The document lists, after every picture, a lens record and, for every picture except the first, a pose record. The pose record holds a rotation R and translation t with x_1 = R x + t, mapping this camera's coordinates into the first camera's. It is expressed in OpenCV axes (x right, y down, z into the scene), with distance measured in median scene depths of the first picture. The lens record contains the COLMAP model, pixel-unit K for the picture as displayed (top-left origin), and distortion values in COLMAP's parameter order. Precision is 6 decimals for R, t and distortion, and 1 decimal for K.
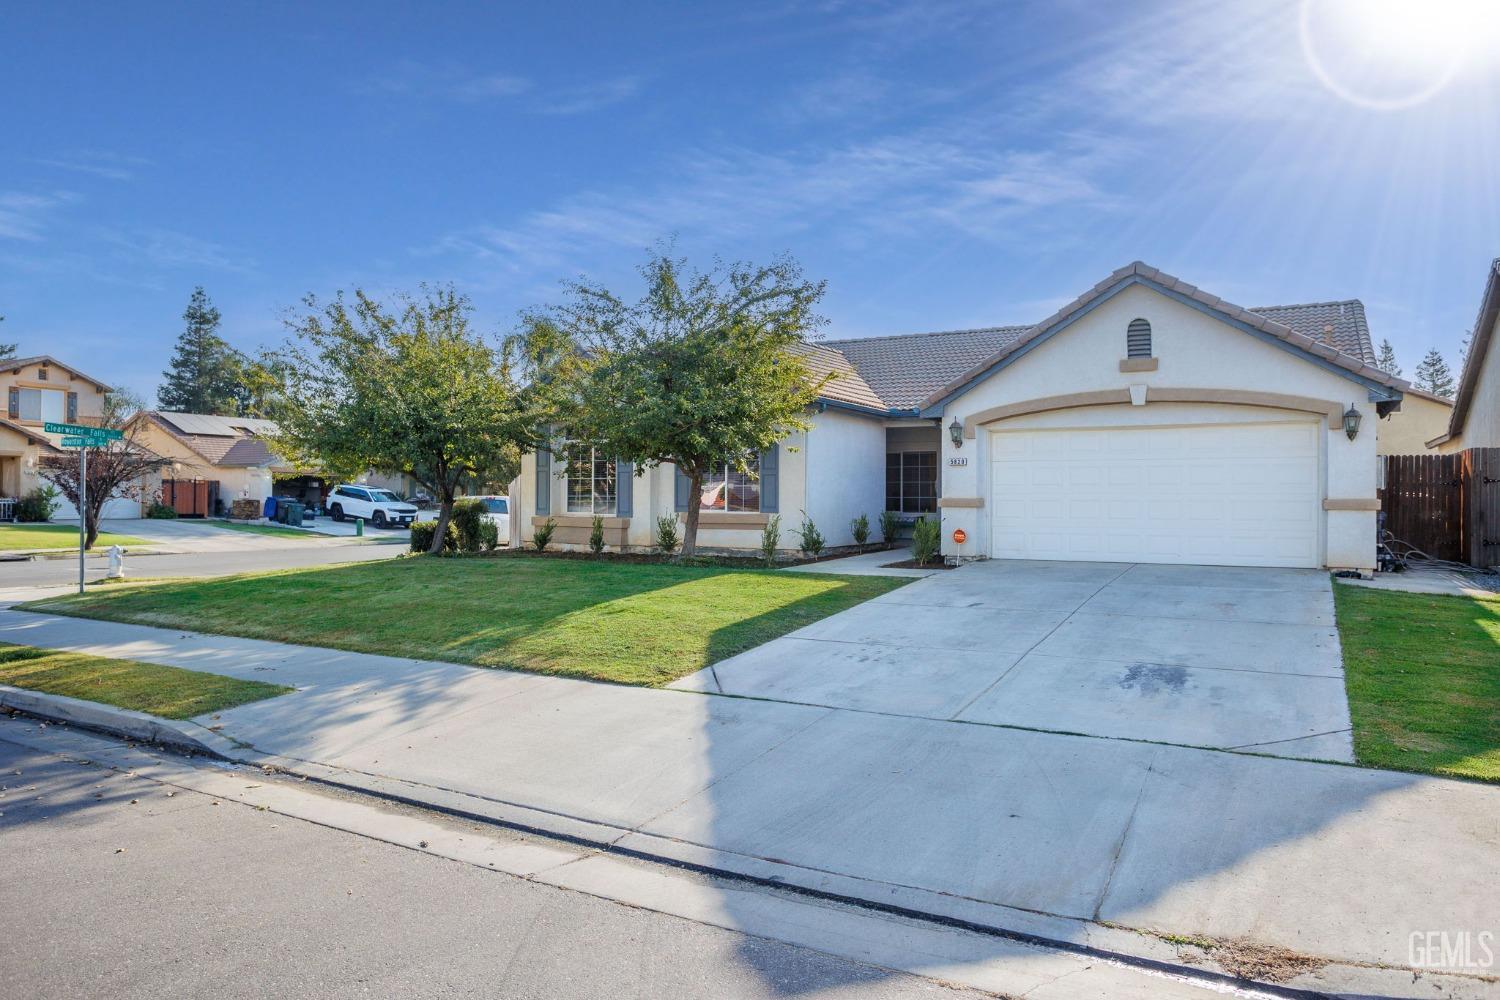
lens RADIAL K [[884.5, 0, 750.0], [0, 884.5, 500.0], [0, 0, 1]] dist [-0.011503, 0.000799]
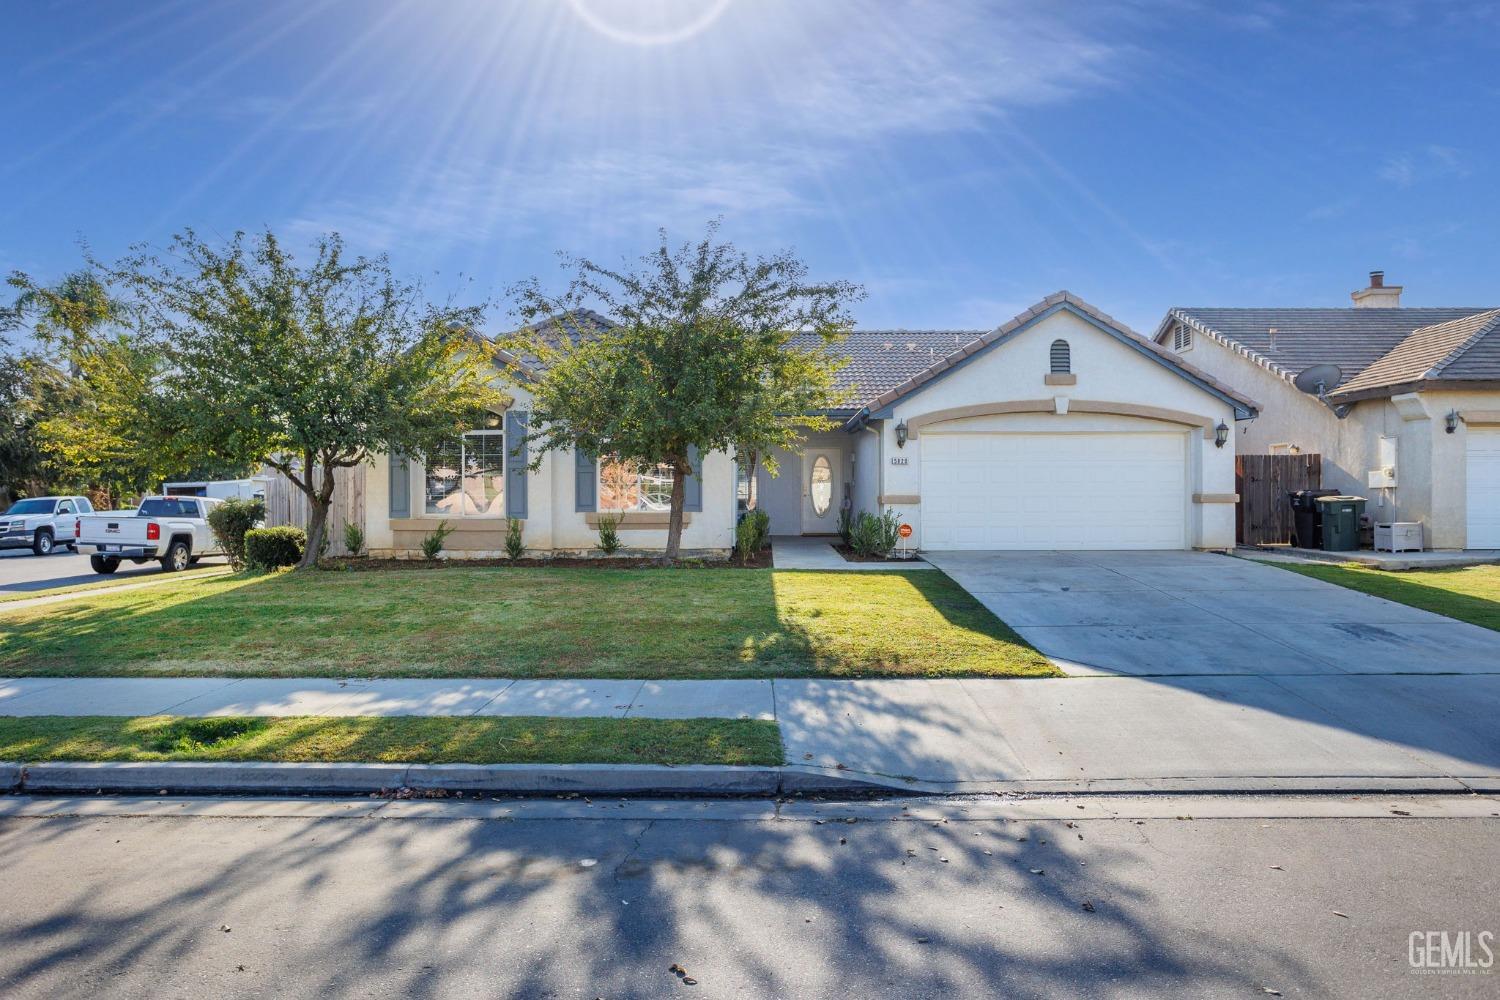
lens RADIAL K [[901.9, 0, 750.0], [0, 901.9, 500.0], [0, 0, 1]] dist [-0.032569, 0.001119]
pose [[0.906358, -0.006599, 0.422459, -0.431556], [0.006691, 0.999977, 0.001264, 0.001498], [-0.422457, 0.001681, 0.906381, 0.102072]]
